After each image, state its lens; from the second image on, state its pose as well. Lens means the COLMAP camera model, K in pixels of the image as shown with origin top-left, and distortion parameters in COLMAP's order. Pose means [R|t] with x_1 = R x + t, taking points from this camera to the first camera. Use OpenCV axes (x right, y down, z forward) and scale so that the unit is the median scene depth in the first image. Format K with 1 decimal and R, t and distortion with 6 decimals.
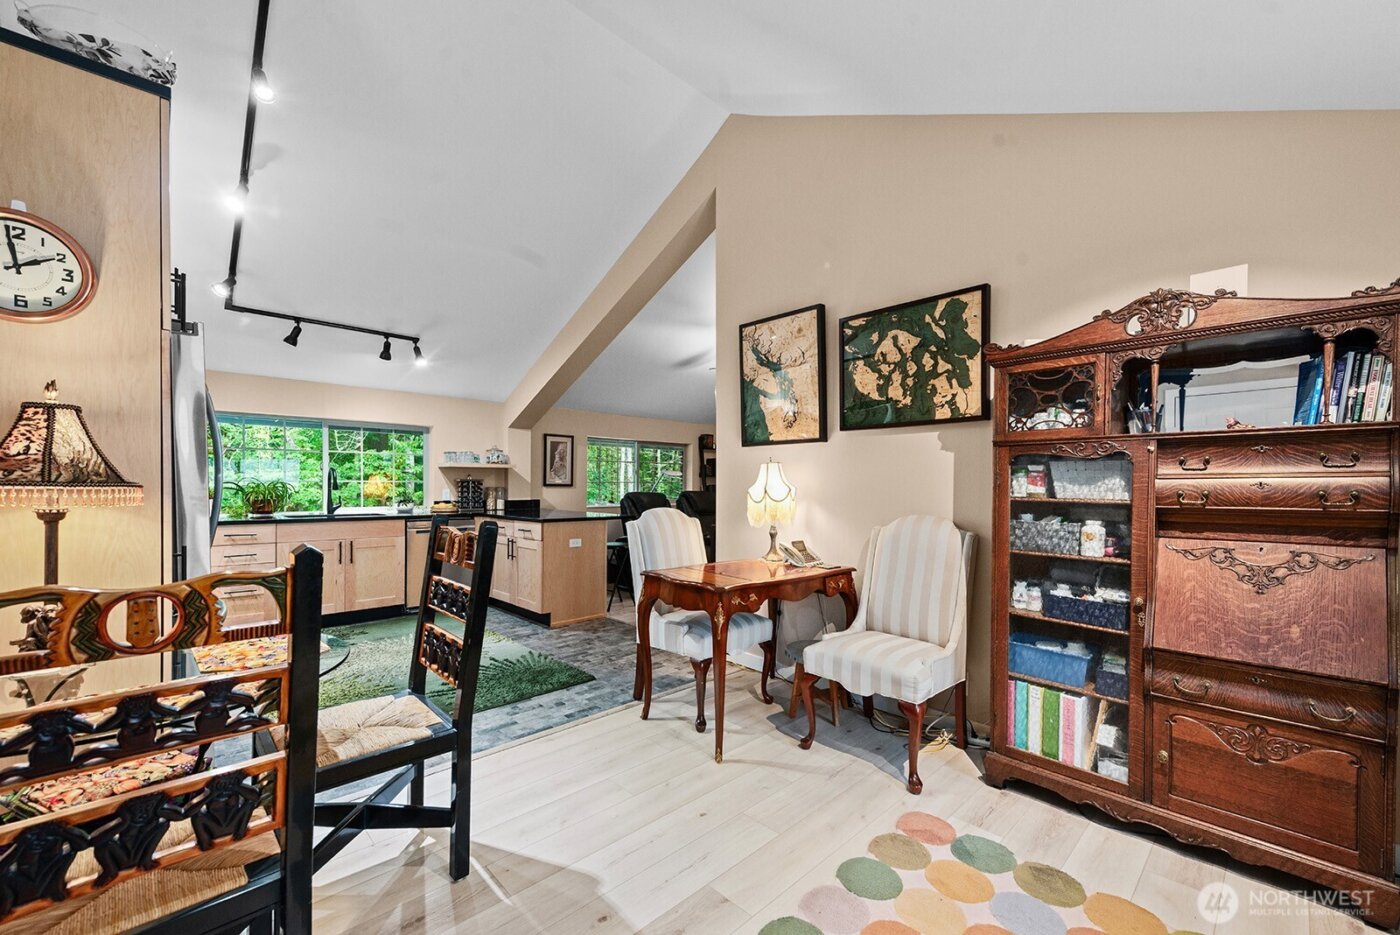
lens RADIAL K [[563.4, 0, 712.2], [0, 563.4, 492.5], [0, 0, 1]] dist [0.012916, -0.002495]
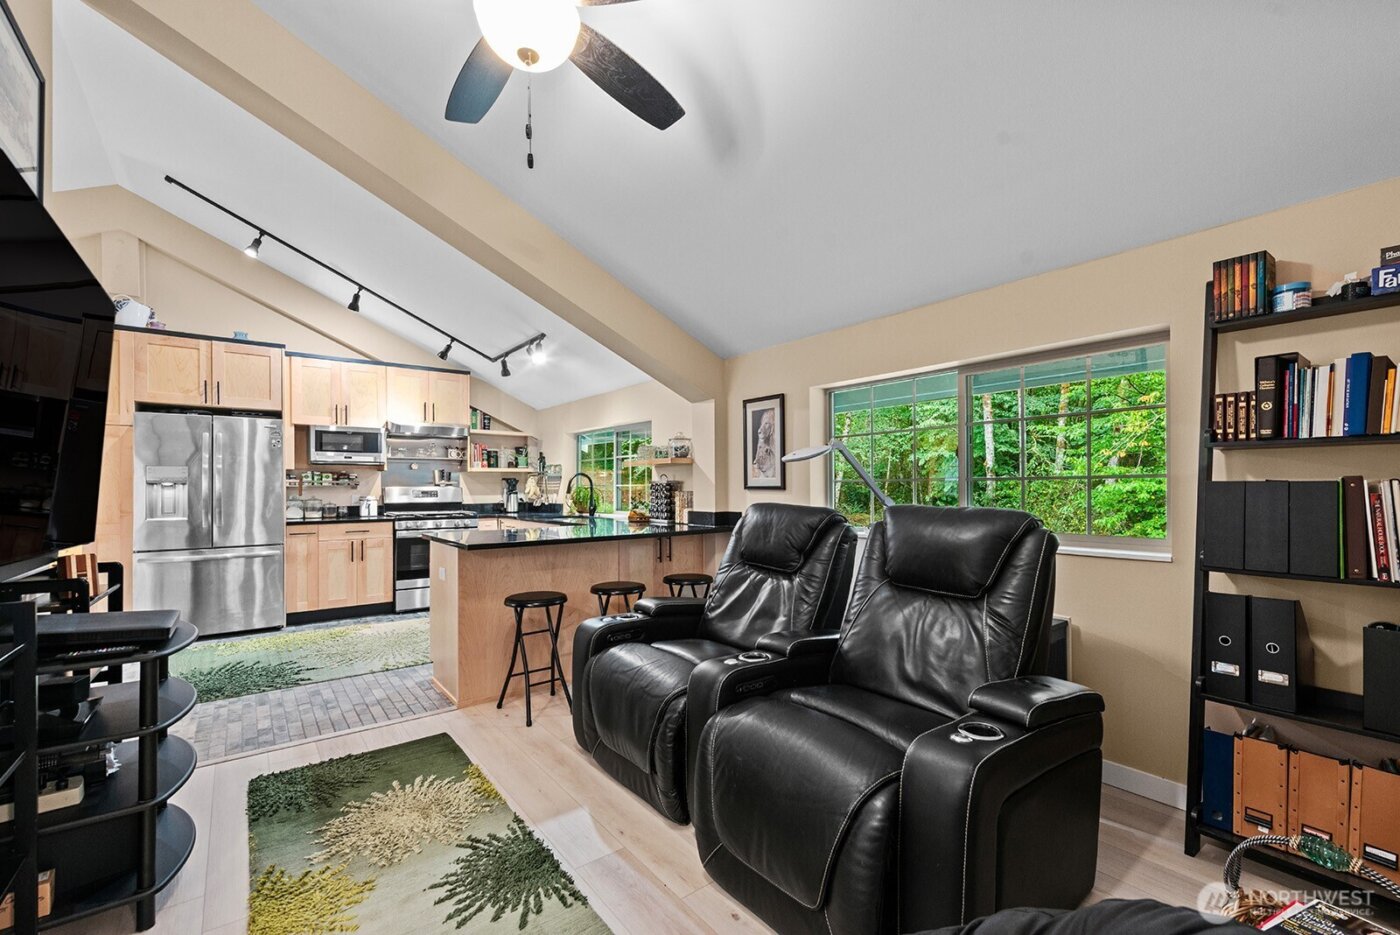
lens RADIAL K [[596.8, 0, 709.7], [0, 596.8, 485.4], [0, 0, 1]] dist [0.007100, -0.000280]
pose [[-0.120476, -0.004664, -0.992705, 0.371892], [-0.010183, 0.999942, -0.003462, -0.015929], [0.992664, 0.009692, -0.120516, 1.209150]]
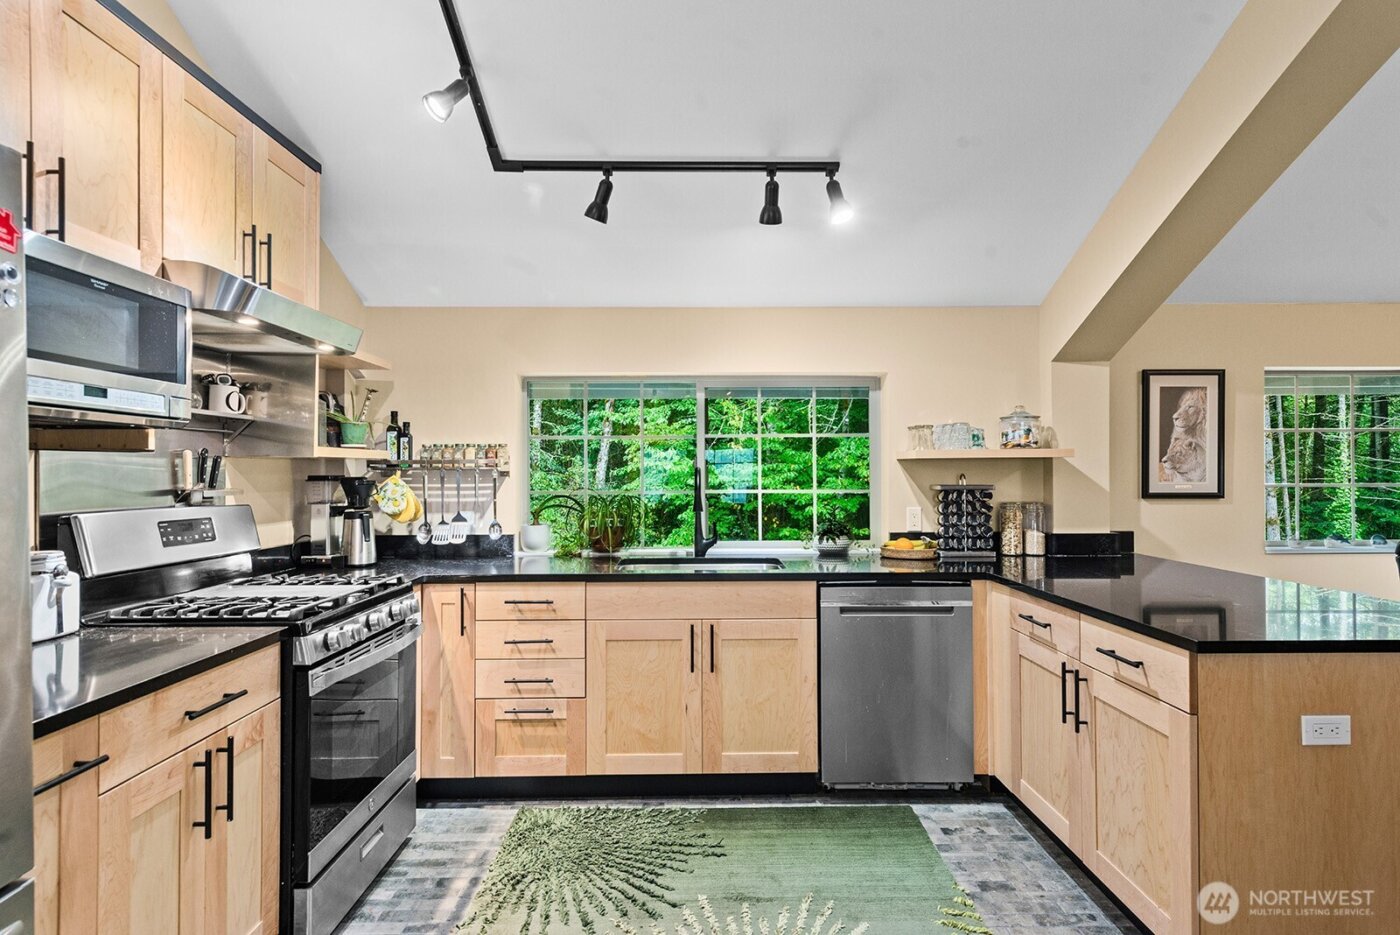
lens RADIAL K [[753.9, 0, 702.1], [0, 753.9, 458.3], [0, 0, 1]] dist [0.026224, -0.004475]
pose [[0.721508, -0.021723, -0.692066, -0.172663], [-0.002193, 0.999431, -0.033658, -0.024935], [0.692403, 0.025802, 0.721050, 0.447775]]
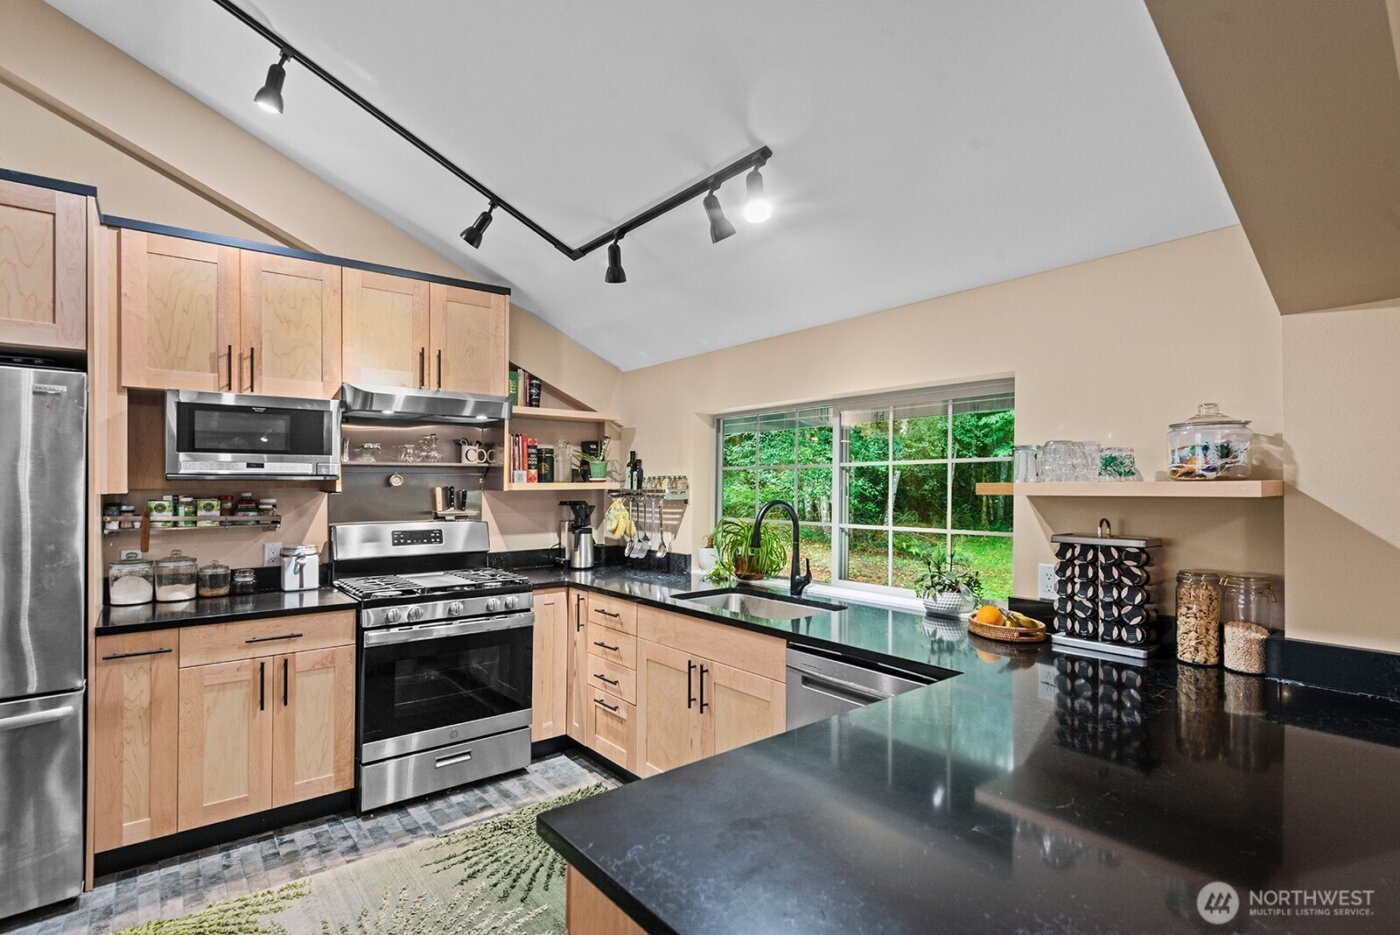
lens RADIAL K [[690.0, 0, 699.3], [0, 690.0, 475.4], [0, 0, 1]] dist [0.015650, -0.001202]
pose [[-0.107584, -0.016000, -0.994067, -0.067042], [-0.011817, 0.999820, -0.014814, -0.048287], [0.994126, 0.010154, -0.107754, 0.874276]]
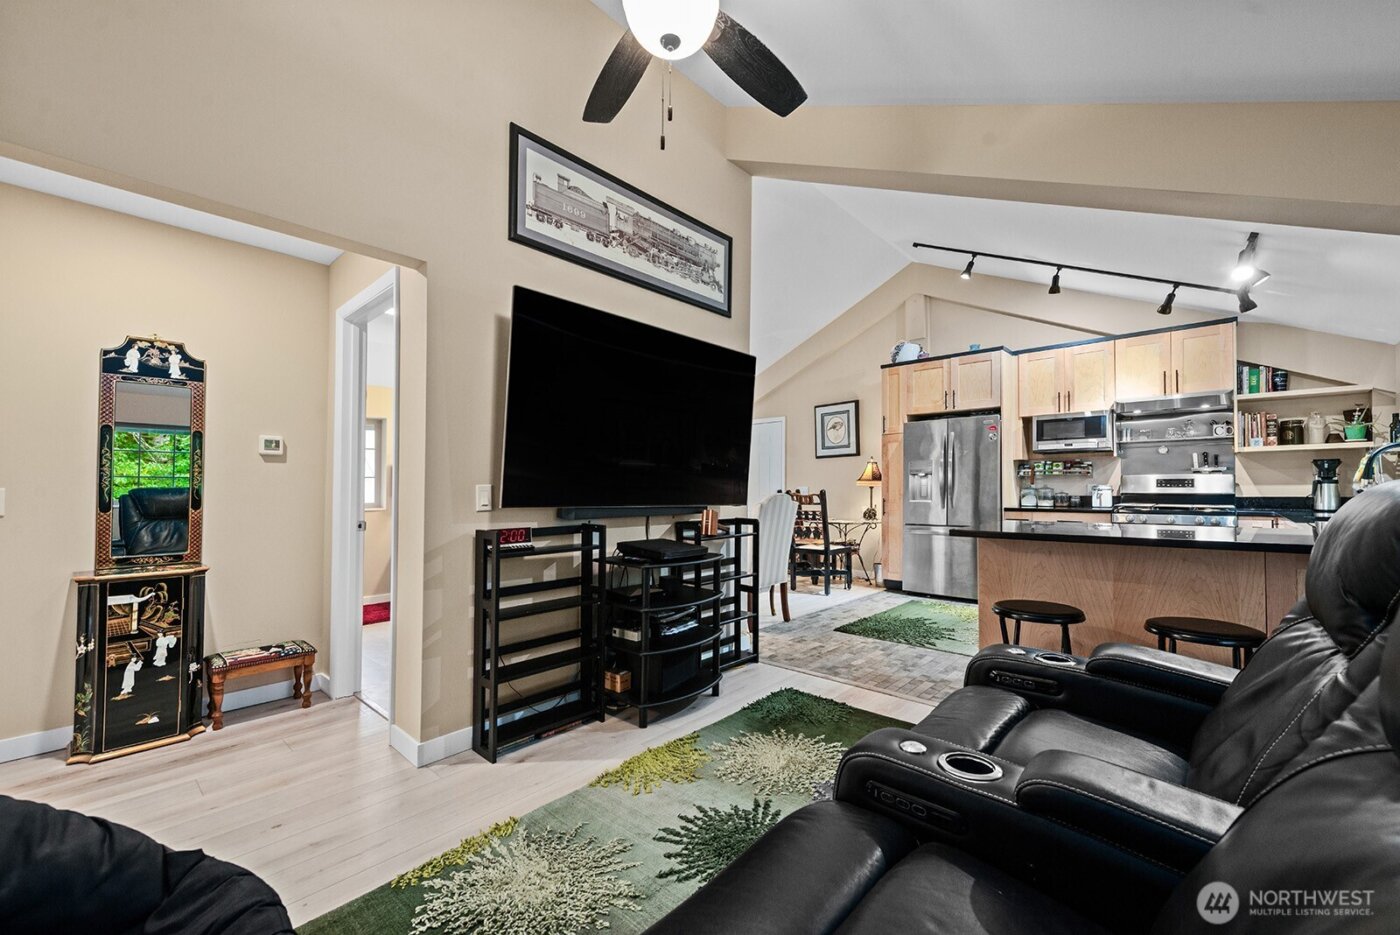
lens RADIAL K [[563.4, 0, 706.5], [0, 563.4, 485.7], [0, 0, 1]] dist [0.012916, -0.002495]
pose [[-0.998709, 0.001725, -0.050763, 0.087704], [0.001188, 0.999943, 0.010609, -0.004696], [0.050779, 0.010535, -0.998654, 1.372179]]
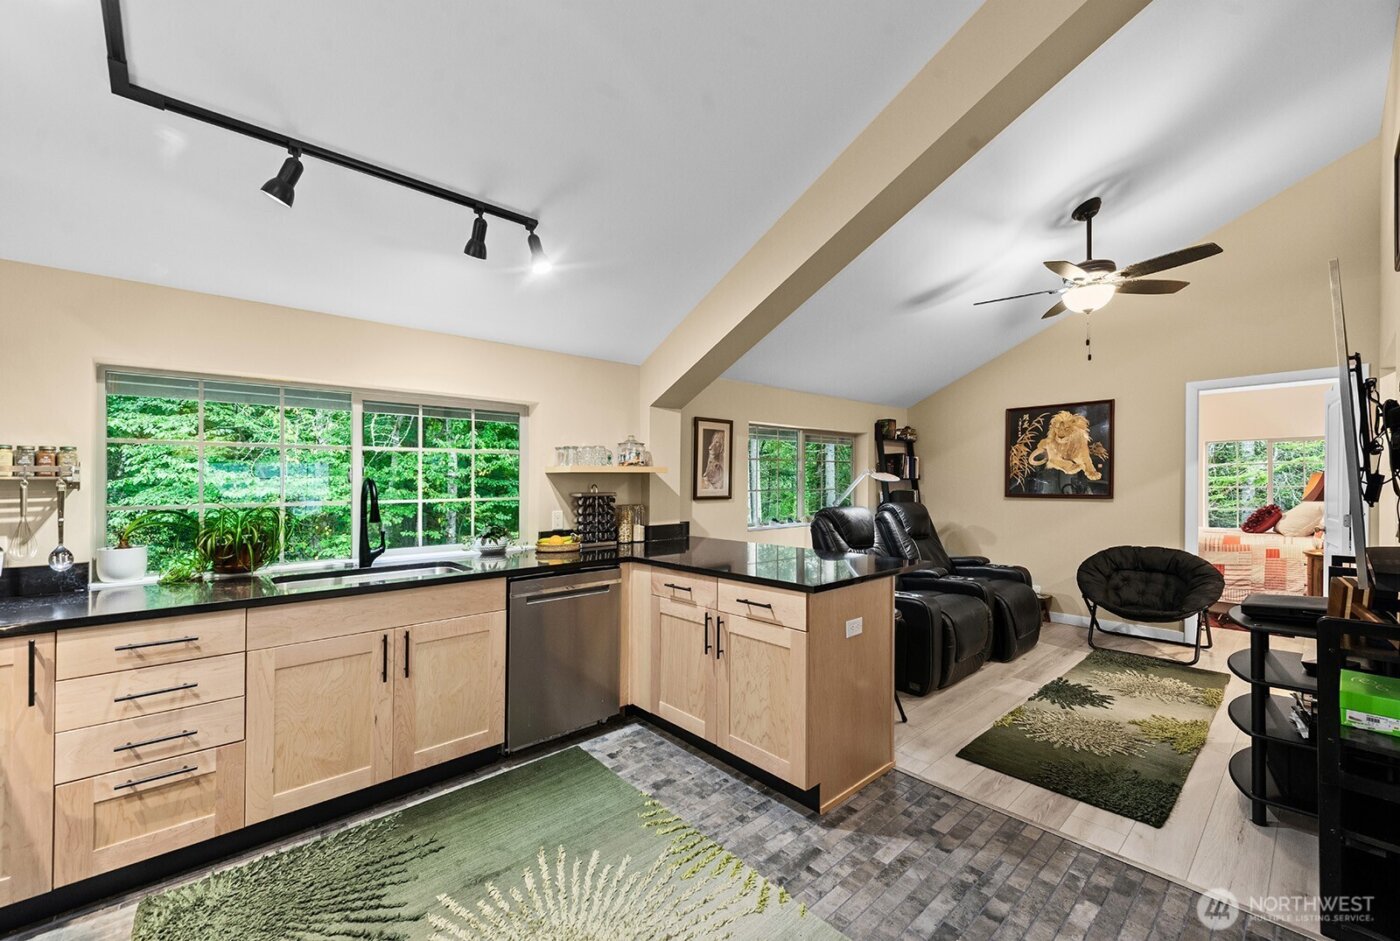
lens RADIAL K [[563.4, 0, 710.2], [0, 563.4, 477.1], [0, 0, 1]] dist [0.012916, -0.002495]
pose [[0.999073, -0.010896, -0.041654, -0.296467], [0.009886, 0.999654, -0.024385, -0.025168], [0.041906, 0.023951, 0.998834, 0.436186]]
